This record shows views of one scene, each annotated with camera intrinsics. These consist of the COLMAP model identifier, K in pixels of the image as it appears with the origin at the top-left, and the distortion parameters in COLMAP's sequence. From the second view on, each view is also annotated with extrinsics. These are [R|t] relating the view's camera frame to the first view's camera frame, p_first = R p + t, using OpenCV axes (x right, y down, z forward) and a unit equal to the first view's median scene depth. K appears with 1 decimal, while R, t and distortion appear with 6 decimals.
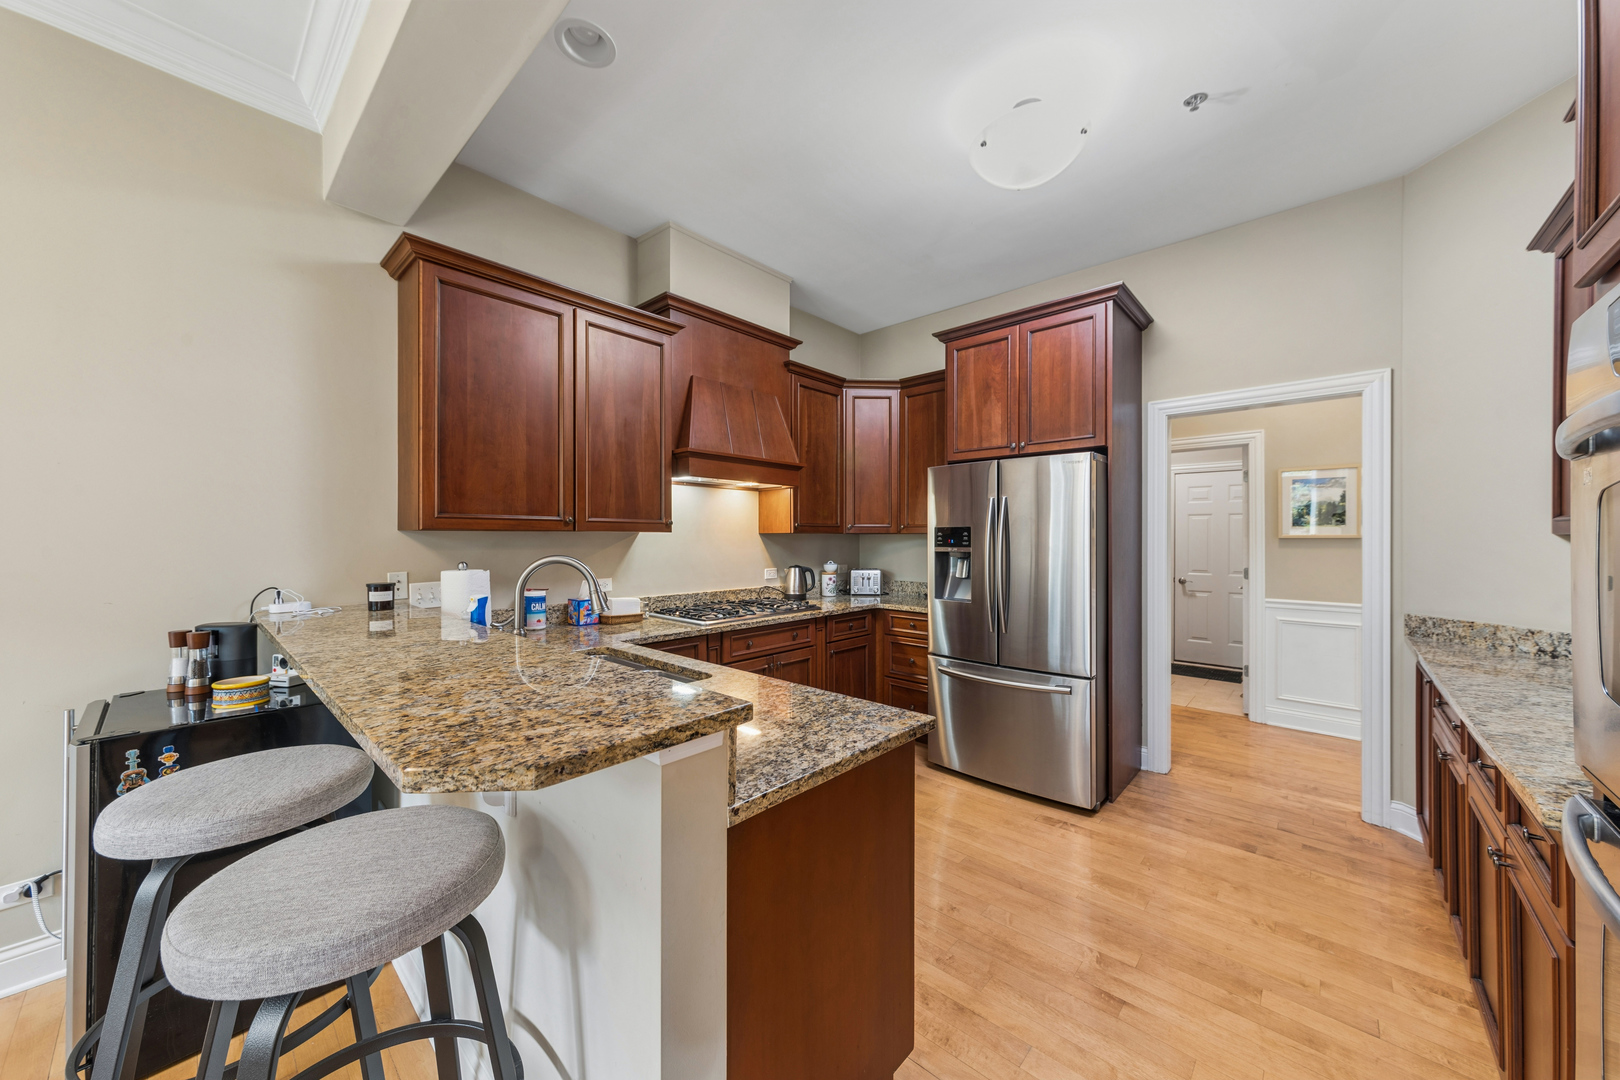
lens RADIAL K [[575.6, 0, 809.1], [0, 575.6, 535.5], [0, 0, 1]] dist [0.002295, 0.002554]
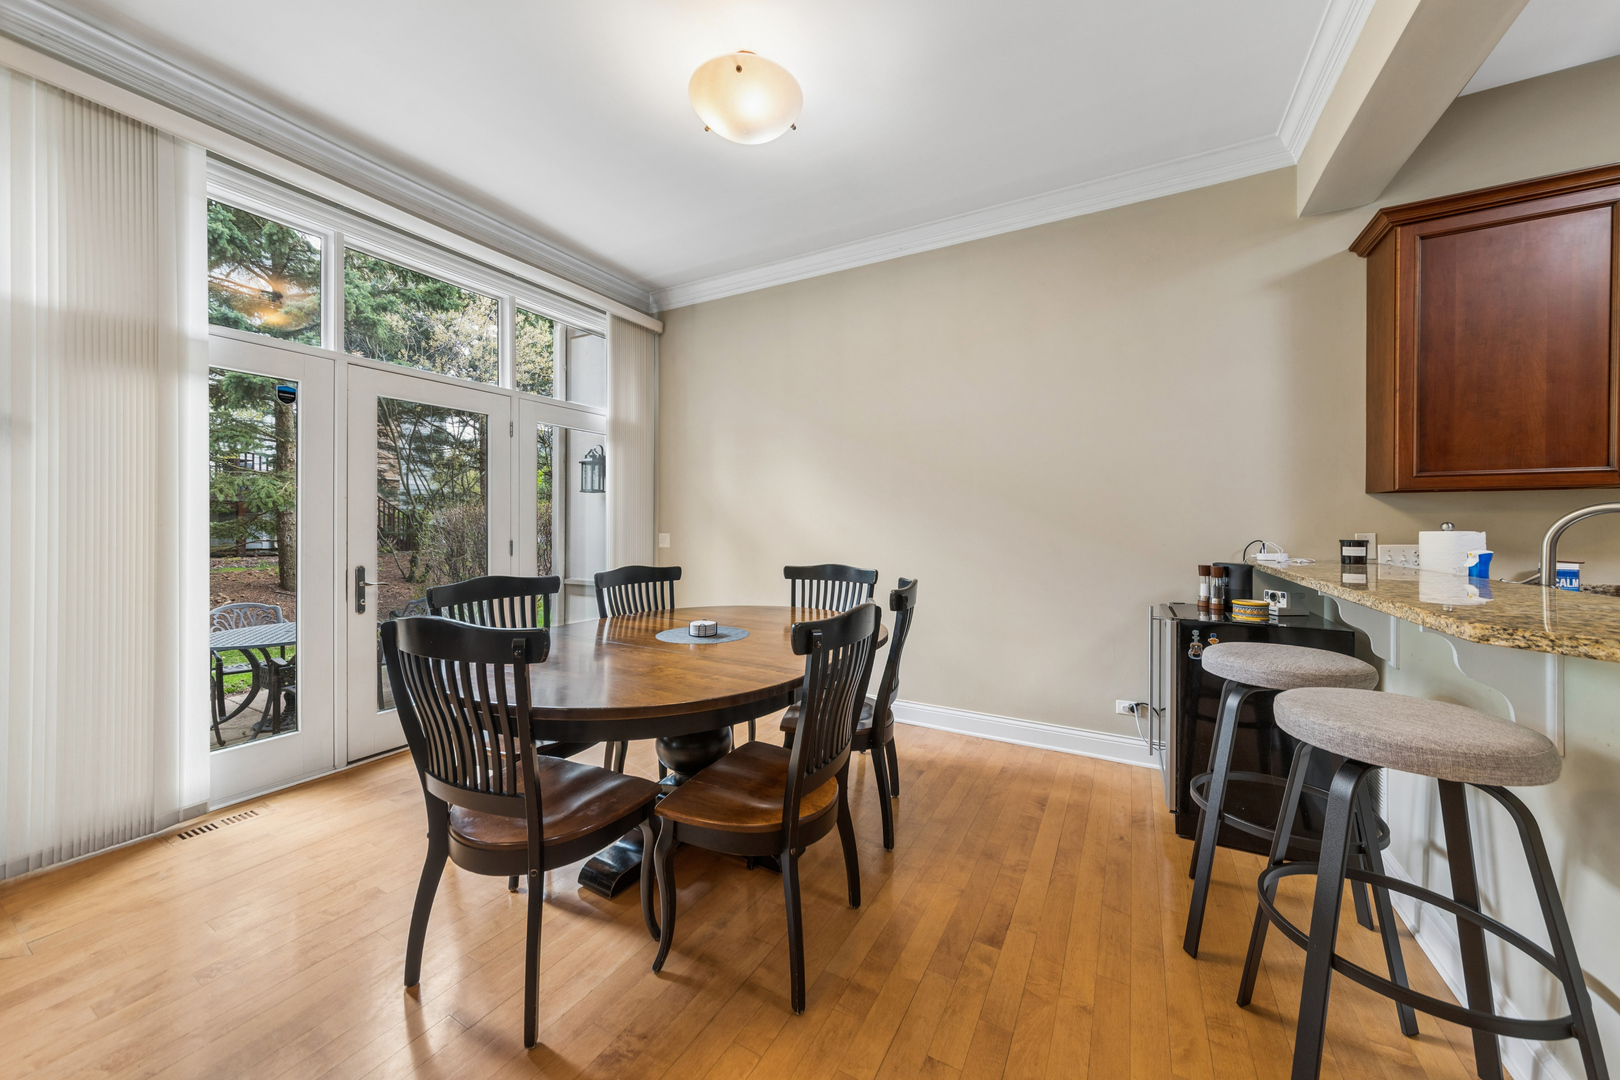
lens RADIAL K [[575.6, 0, 813.4], [0, 575.6, 530.4], [0, 0, 1]] dist [0.002295, 0.002554]
pose [[0.243051, 0.000526, -0.970013, 0.077352], [0.001343, 0.999999, 0.000879, 0.061770], [0.970013, -0.001517, 0.243050, -0.268090]]
